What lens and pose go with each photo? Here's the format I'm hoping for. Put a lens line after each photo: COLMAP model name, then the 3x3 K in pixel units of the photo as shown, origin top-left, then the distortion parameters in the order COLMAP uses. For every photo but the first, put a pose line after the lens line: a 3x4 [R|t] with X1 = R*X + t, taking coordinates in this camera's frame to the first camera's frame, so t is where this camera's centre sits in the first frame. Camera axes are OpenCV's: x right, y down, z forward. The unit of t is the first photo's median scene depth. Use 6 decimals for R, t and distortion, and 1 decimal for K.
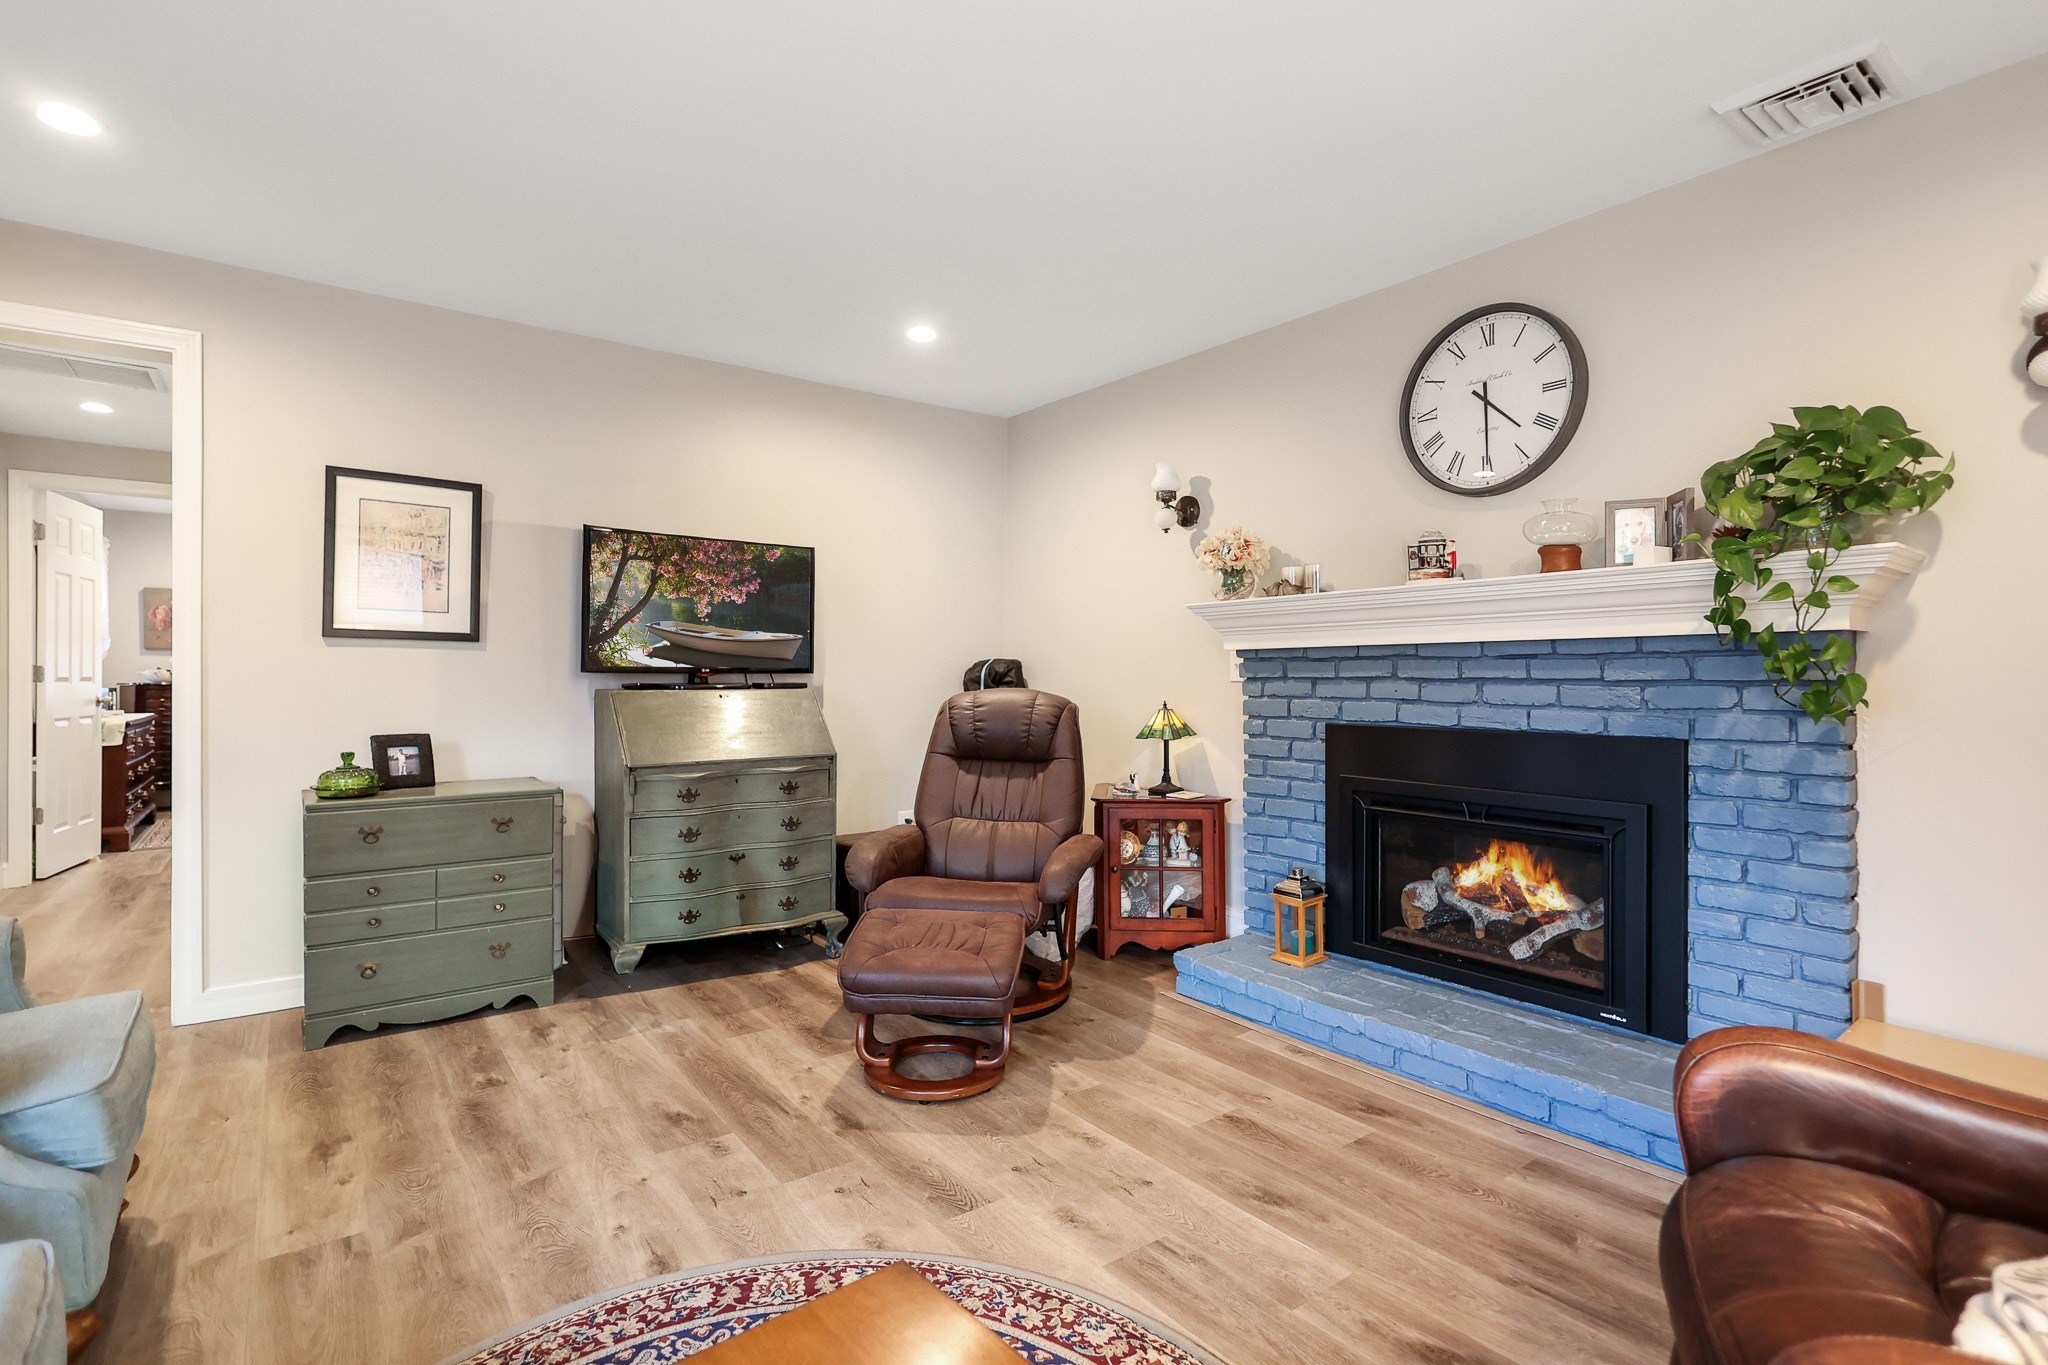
lens RADIAL K [[972.1, 0, 1018.4], [0, 972.1, 678.2], [0, 0, 1]] dist [-0.000770, 0.000914]
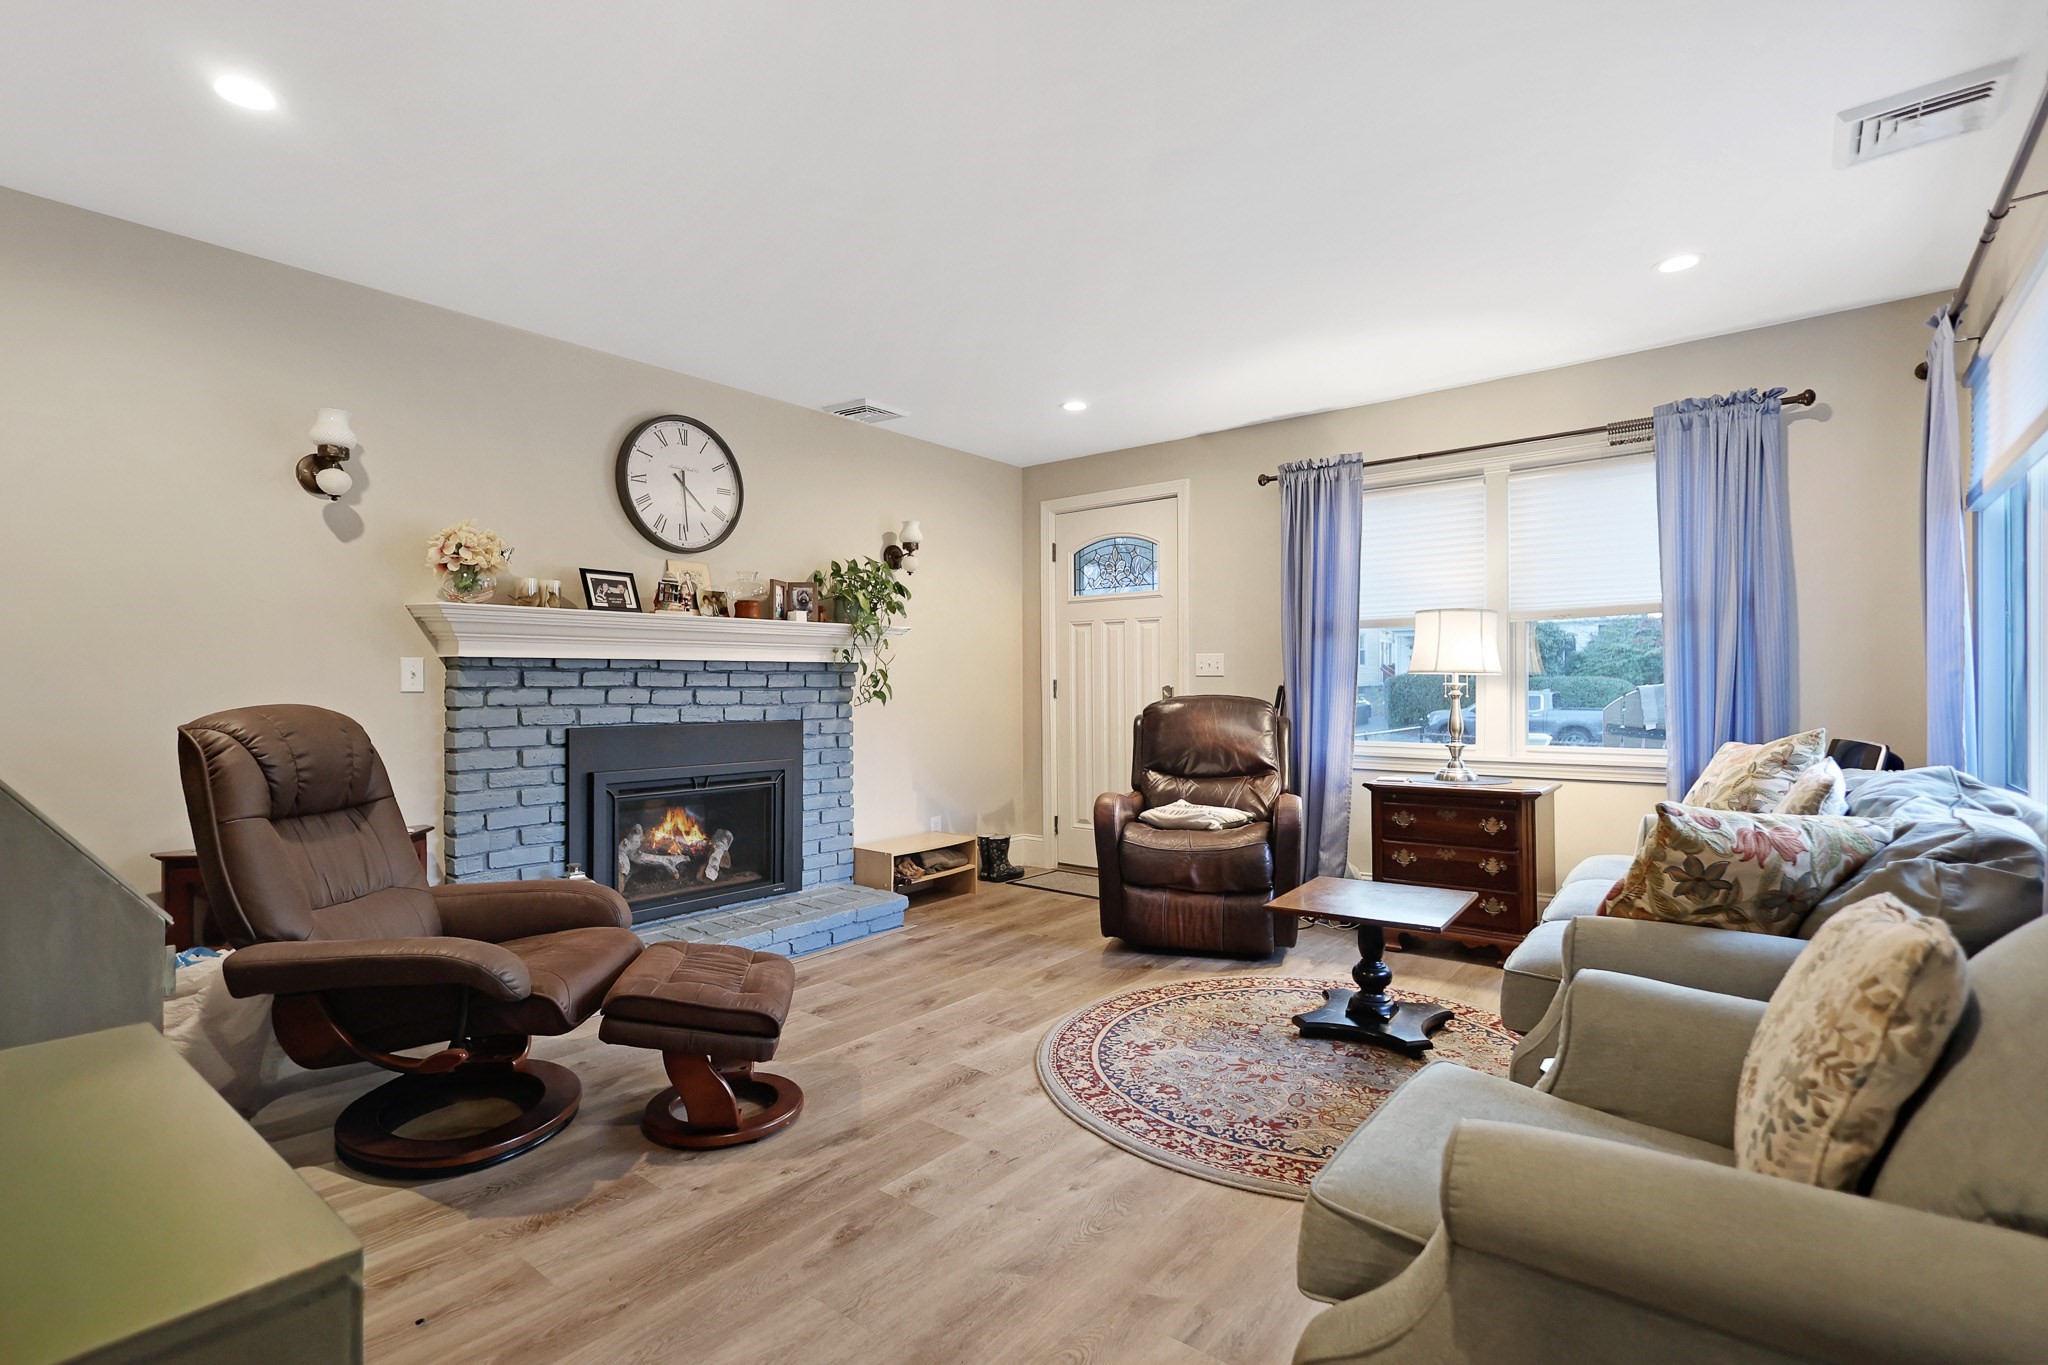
lens RADIAL K [[972.1, 0, 1018.4], [0, 972.1, 678.2], [0, 0, 1]] dist [-0.000770, 0.000914]
pose [[-0.242209, 0.010197, 0.970171, -0.989648], [0.009454, 0.999922, -0.008150, 0.003977], [-0.970178, 0.007198, -0.242286, 0.898890]]
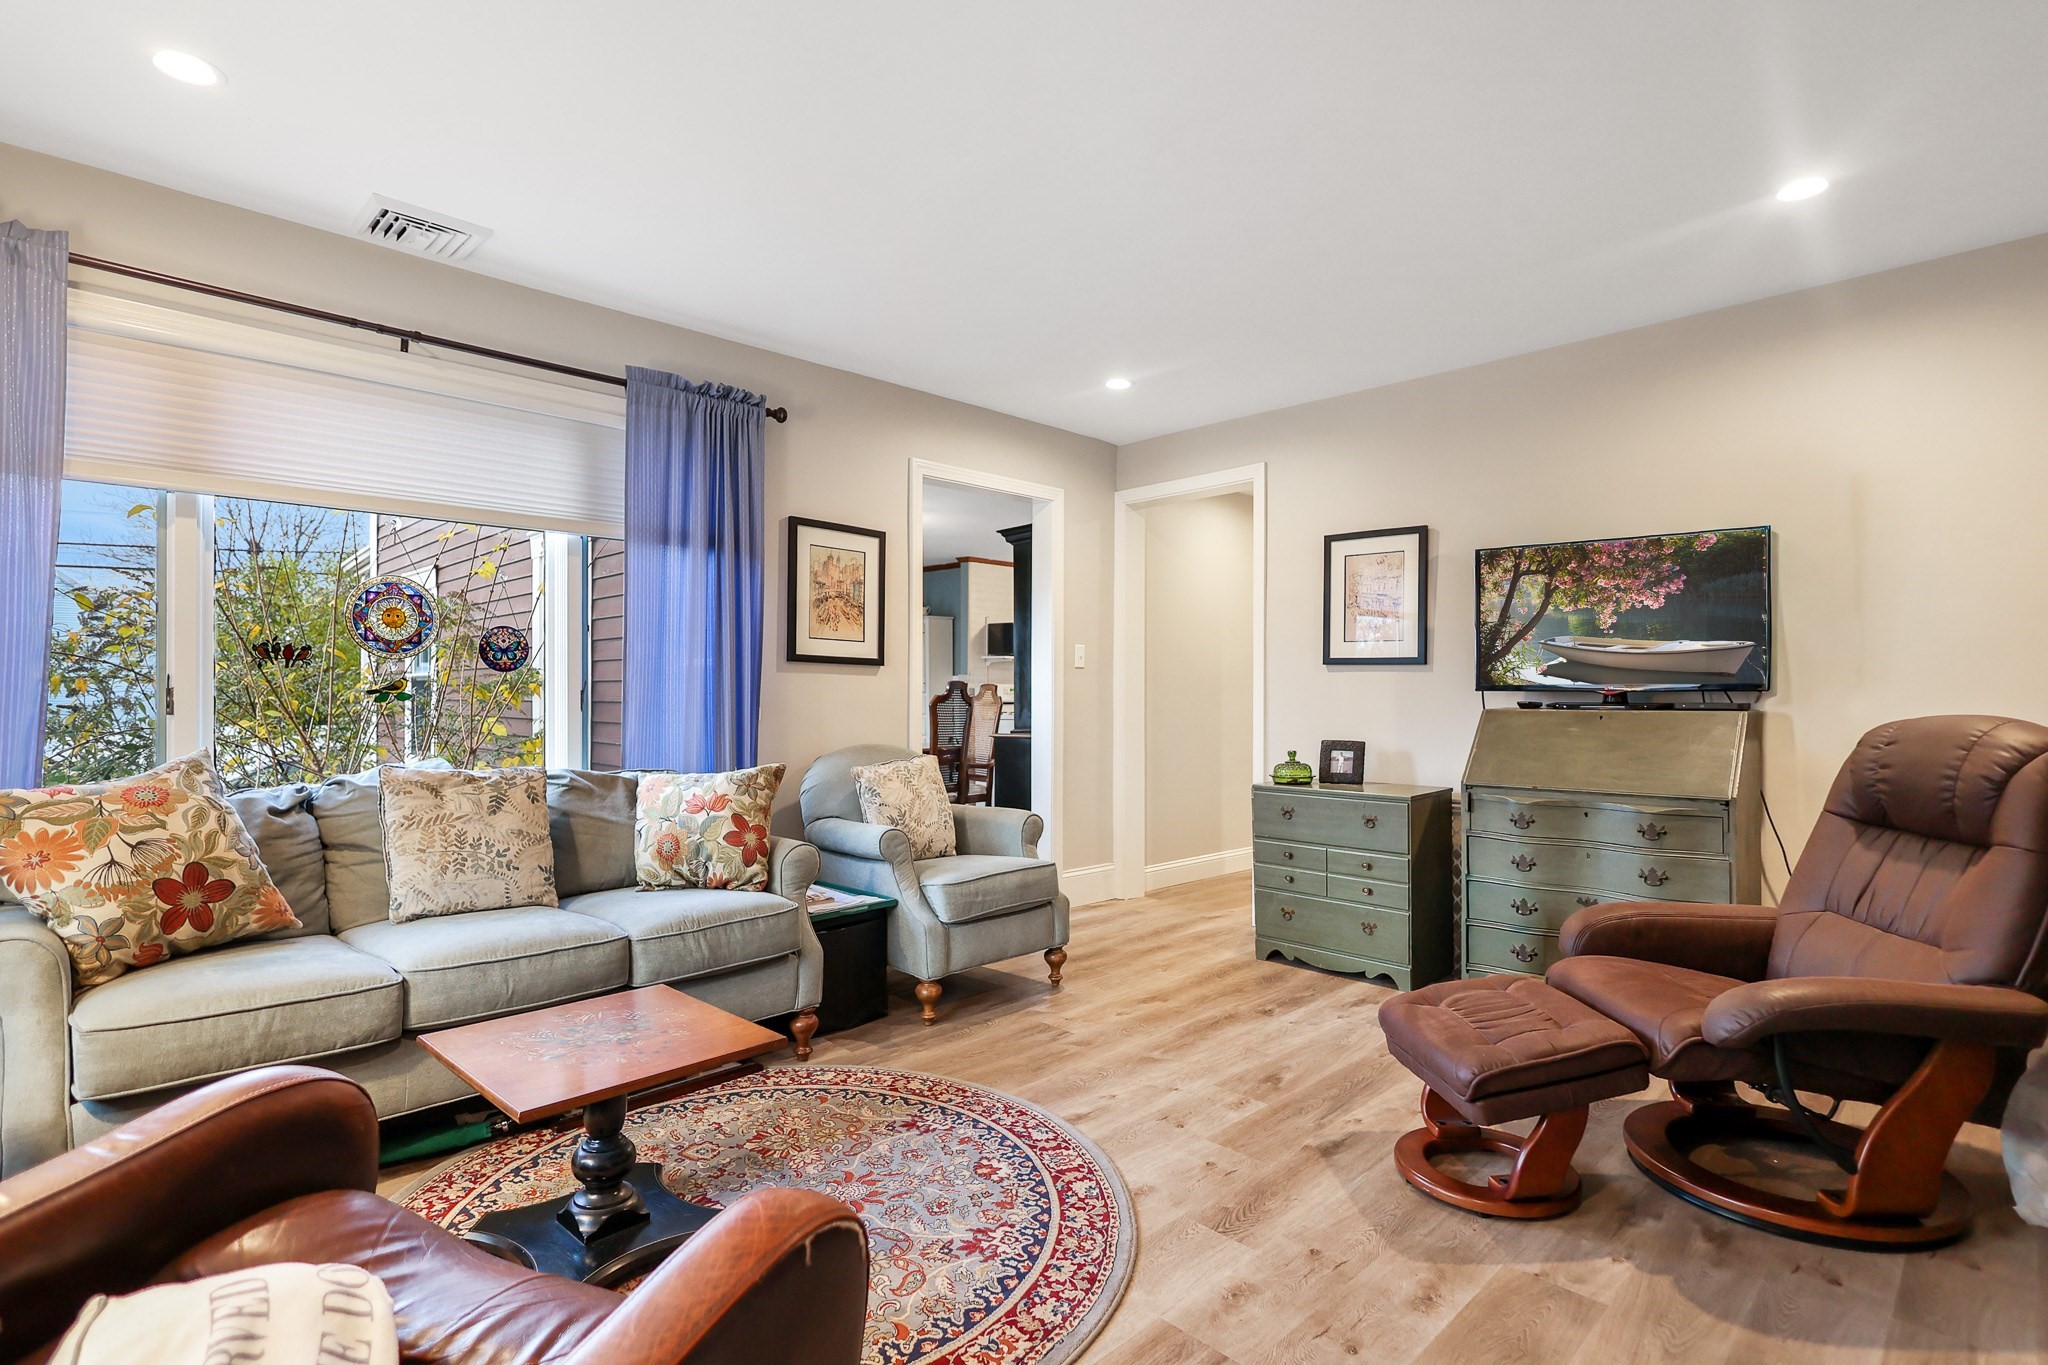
lens RADIAL K [[986.1, 0, 1020.3], [0, 986.1, 696.9], [0, 0, 1]] dist [-0.002753, 0.000184]
pose [[0.123981, 0.003886, -0.992277, 0.653932], [-0.002151, 0.999991, 0.003648, -0.003651], [0.992282, 0.001682, 0.123988, 0.474222]]
